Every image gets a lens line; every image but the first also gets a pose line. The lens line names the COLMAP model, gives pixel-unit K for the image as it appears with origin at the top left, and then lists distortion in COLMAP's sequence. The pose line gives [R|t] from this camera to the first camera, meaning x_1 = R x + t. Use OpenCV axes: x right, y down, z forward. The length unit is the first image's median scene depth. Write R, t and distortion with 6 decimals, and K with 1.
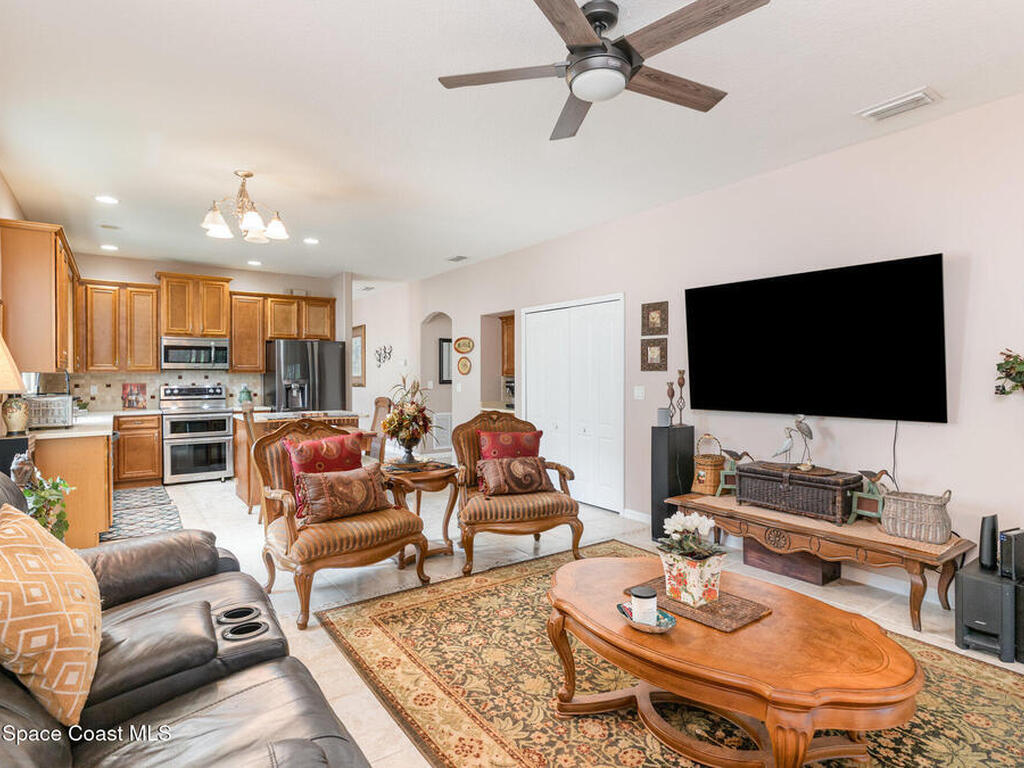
lens RADIAL K [[563.7, 0, 511.6], [0, 563.7, 382.0], [0, 0, 1]] dist [-0.001067, 0.000242]
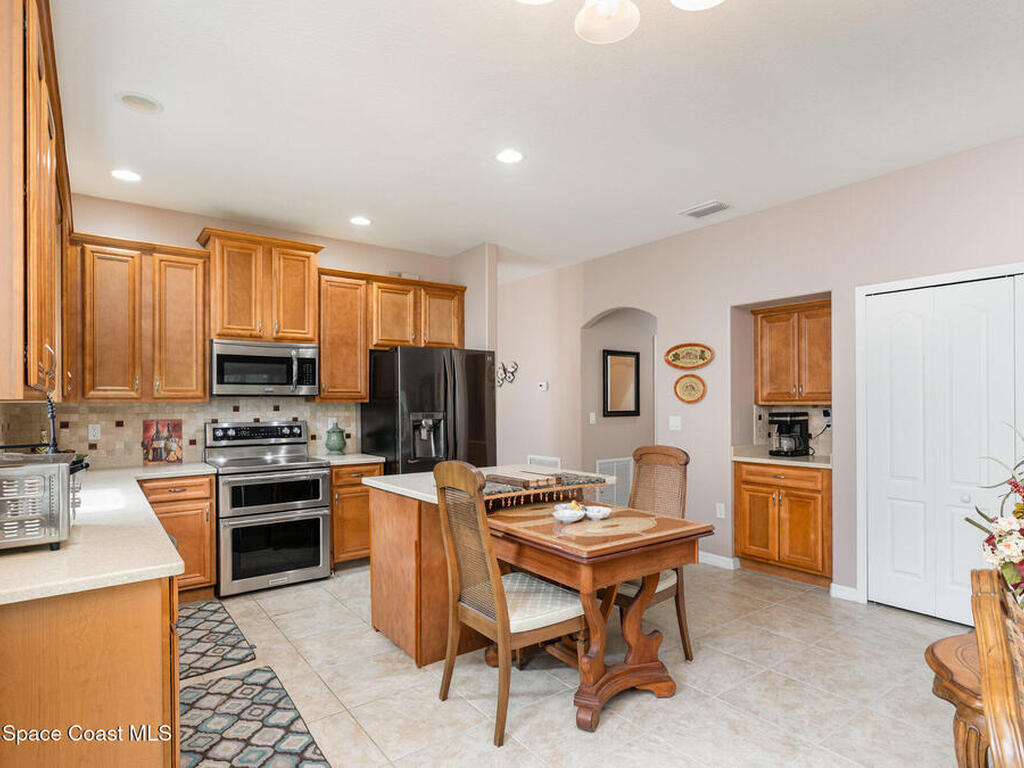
lens RADIAL K [[563.7, 0, 505.7], [0, 563.7, 405.4], [0, 0, 1]] dist [-0.001067, 0.000242]
pose [[0.999744, -0.003609, 0.022315, -0.319788], [0.003802, 0.999956, -0.008603, -0.006079], [-0.022283, 0.008686, 0.999714, 0.397306]]
